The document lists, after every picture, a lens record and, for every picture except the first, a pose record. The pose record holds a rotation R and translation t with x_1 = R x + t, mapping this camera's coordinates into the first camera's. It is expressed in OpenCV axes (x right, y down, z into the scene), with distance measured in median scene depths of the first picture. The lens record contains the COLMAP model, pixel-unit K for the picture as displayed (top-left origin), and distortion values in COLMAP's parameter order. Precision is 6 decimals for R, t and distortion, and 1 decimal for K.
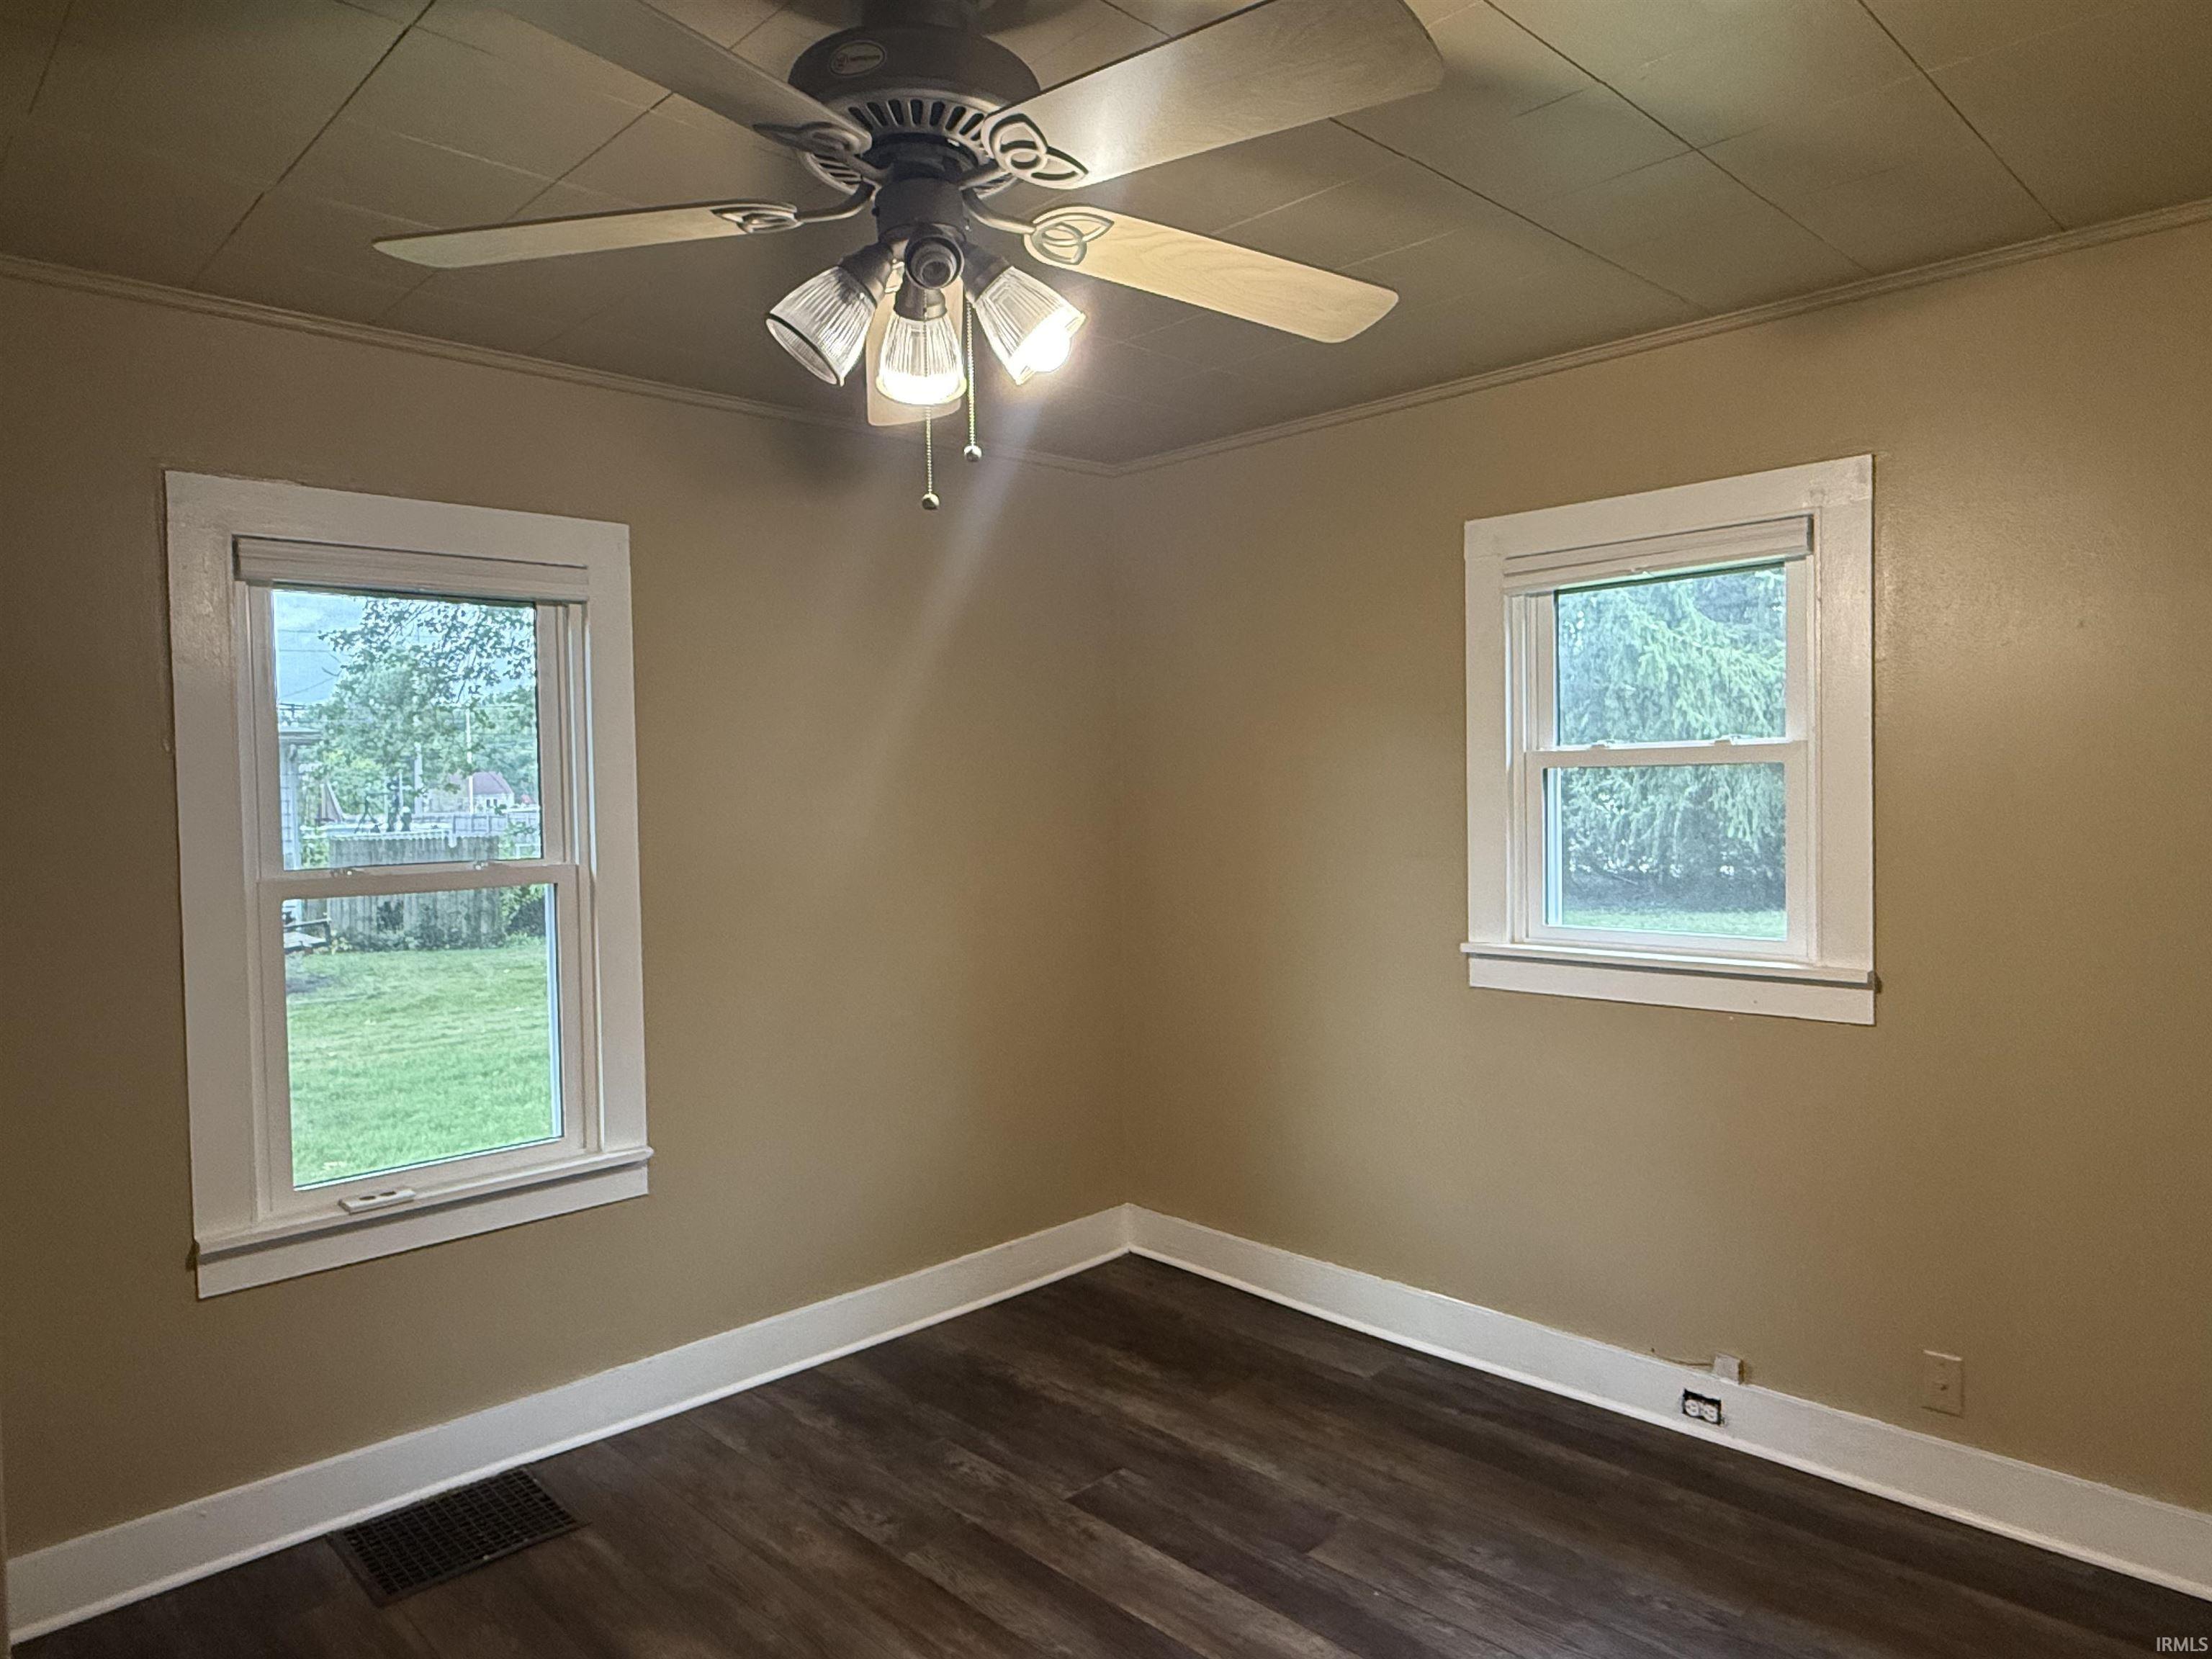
lens RADIAL K [[1384.2, 0, 1109.7], [0, 1384.2, 829.0], [0, 0, 1]] dist [0.000092, 0.001360]
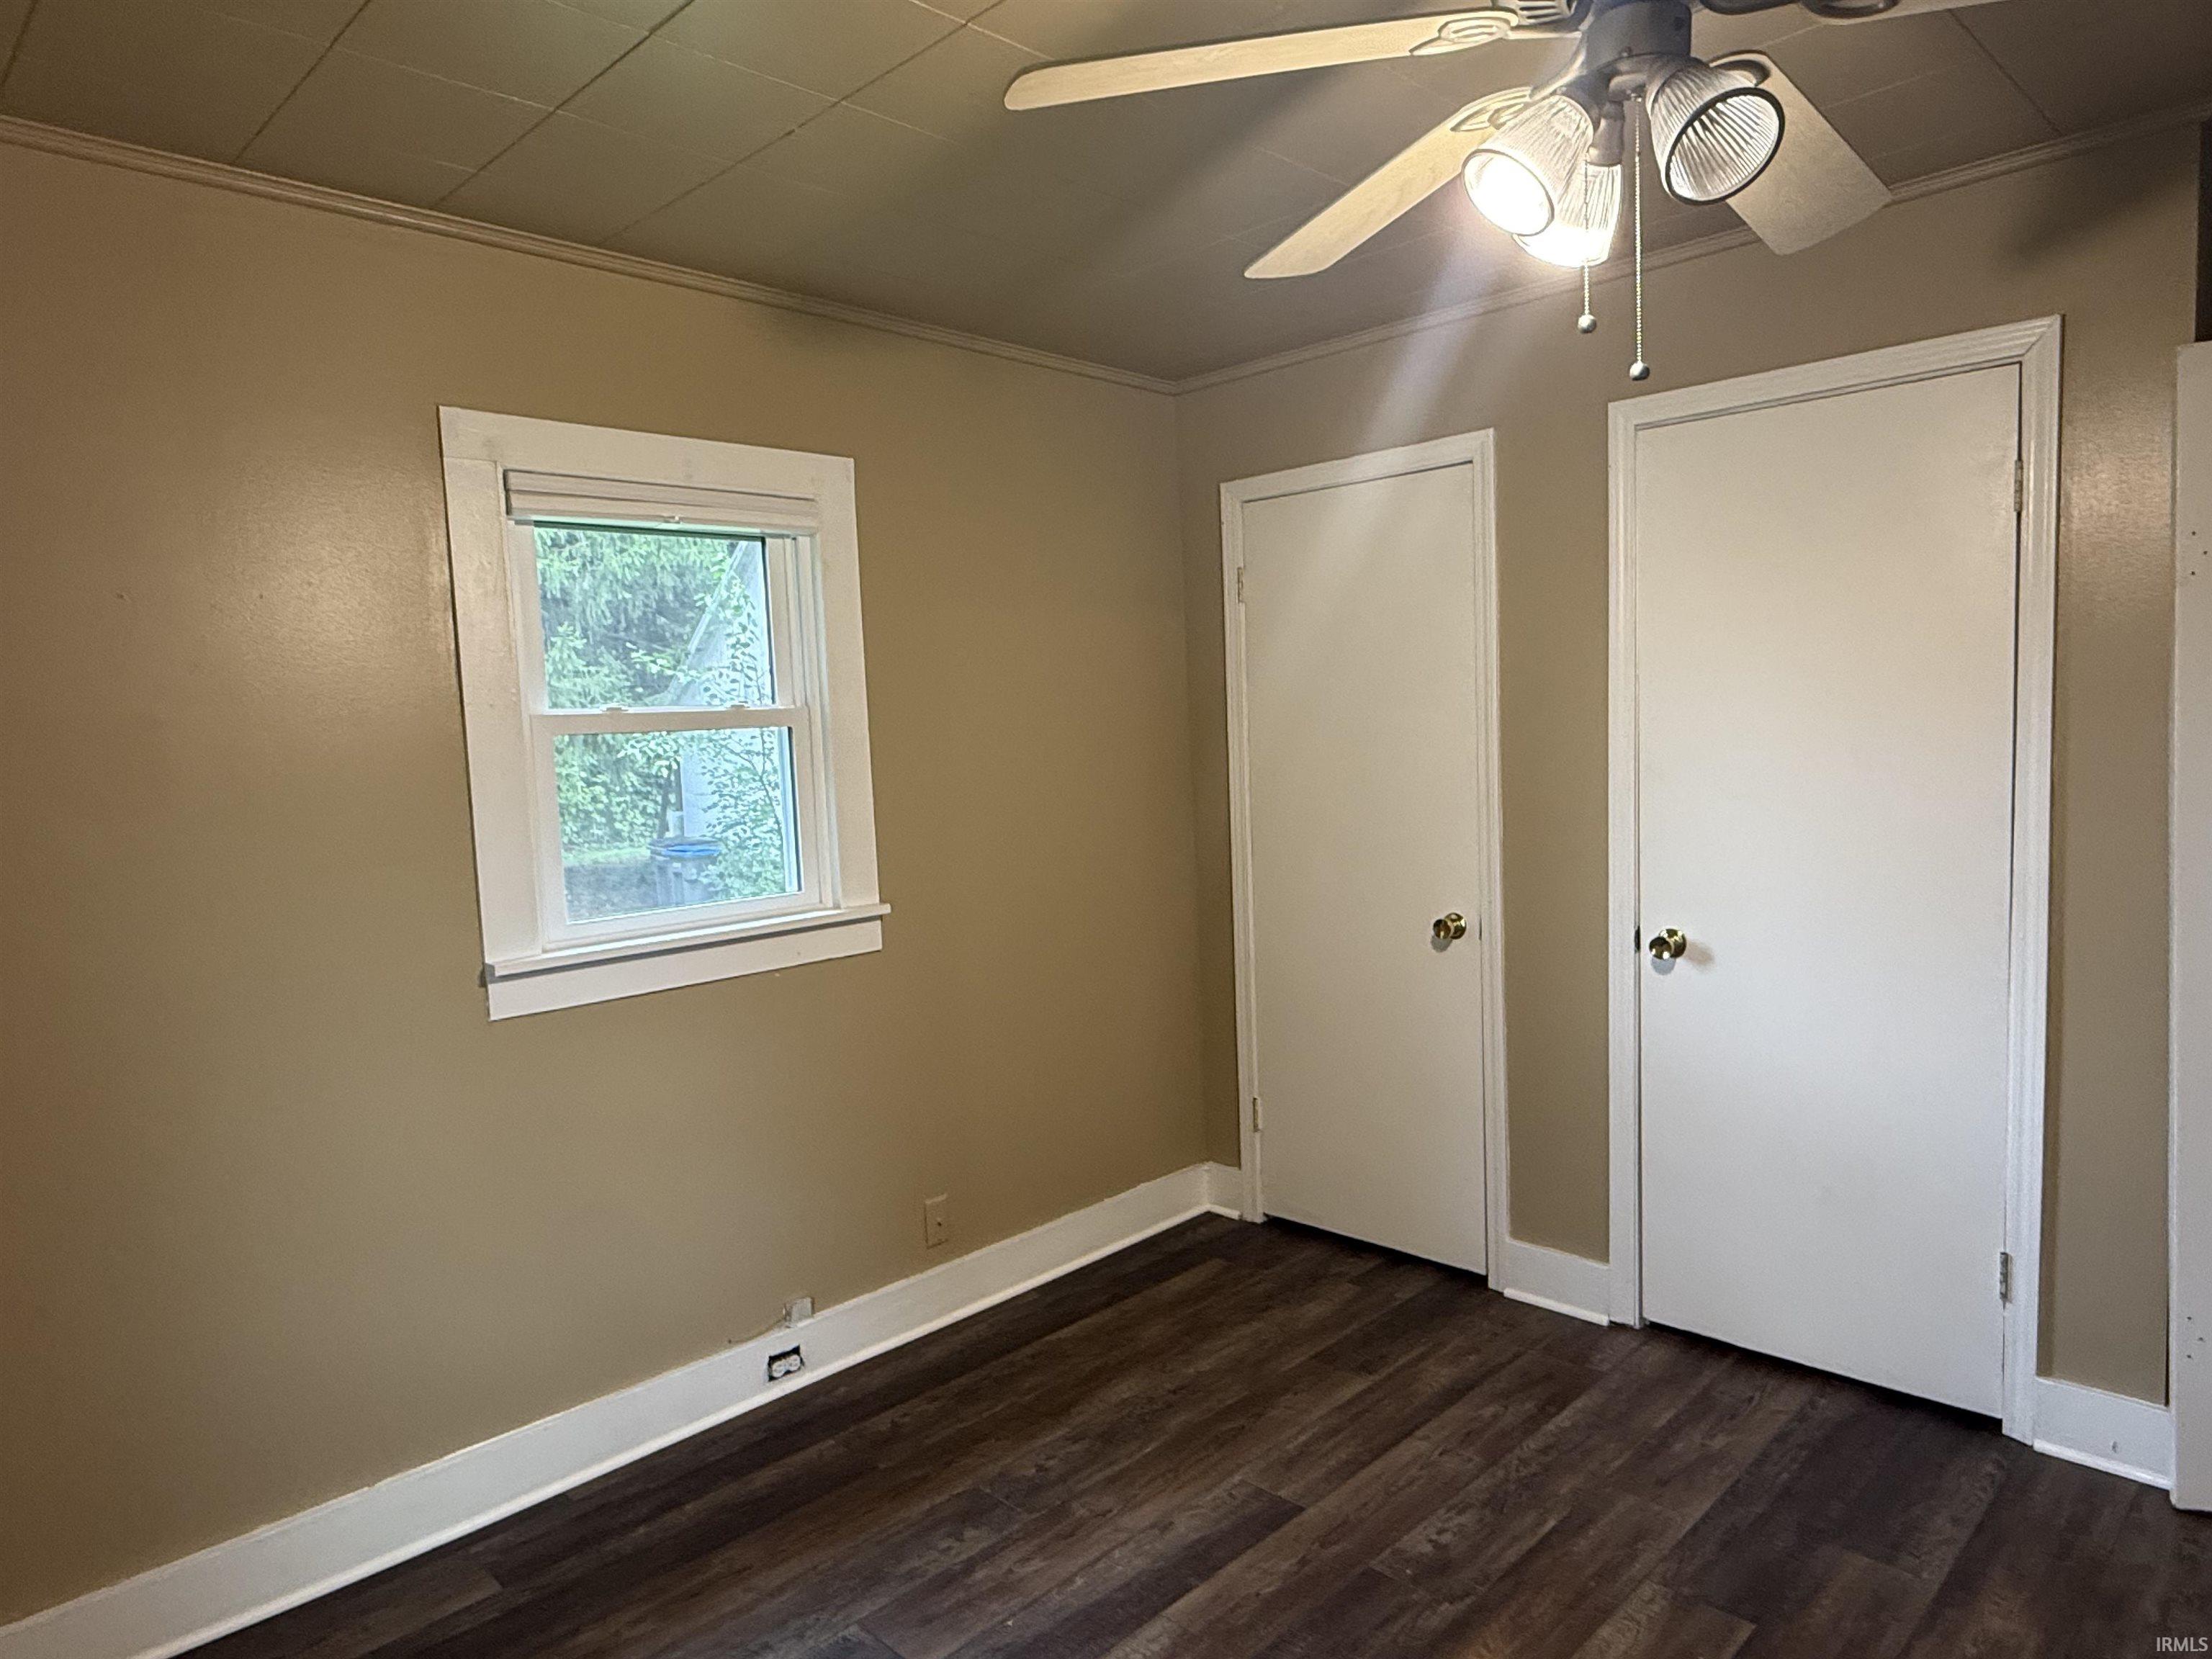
lens RADIAL K [[1384.2, 0, 1109.7], [0, 1384.2, 829.0], [0, 0, 1]] dist [0.000092, 0.001360]
pose [[-0.013583, -0.054174, 0.998439, -0.594730], [0.071530, 0.995920, 0.055010, -0.010849], [-0.997346, 0.072165, -0.009652, 0.782728]]
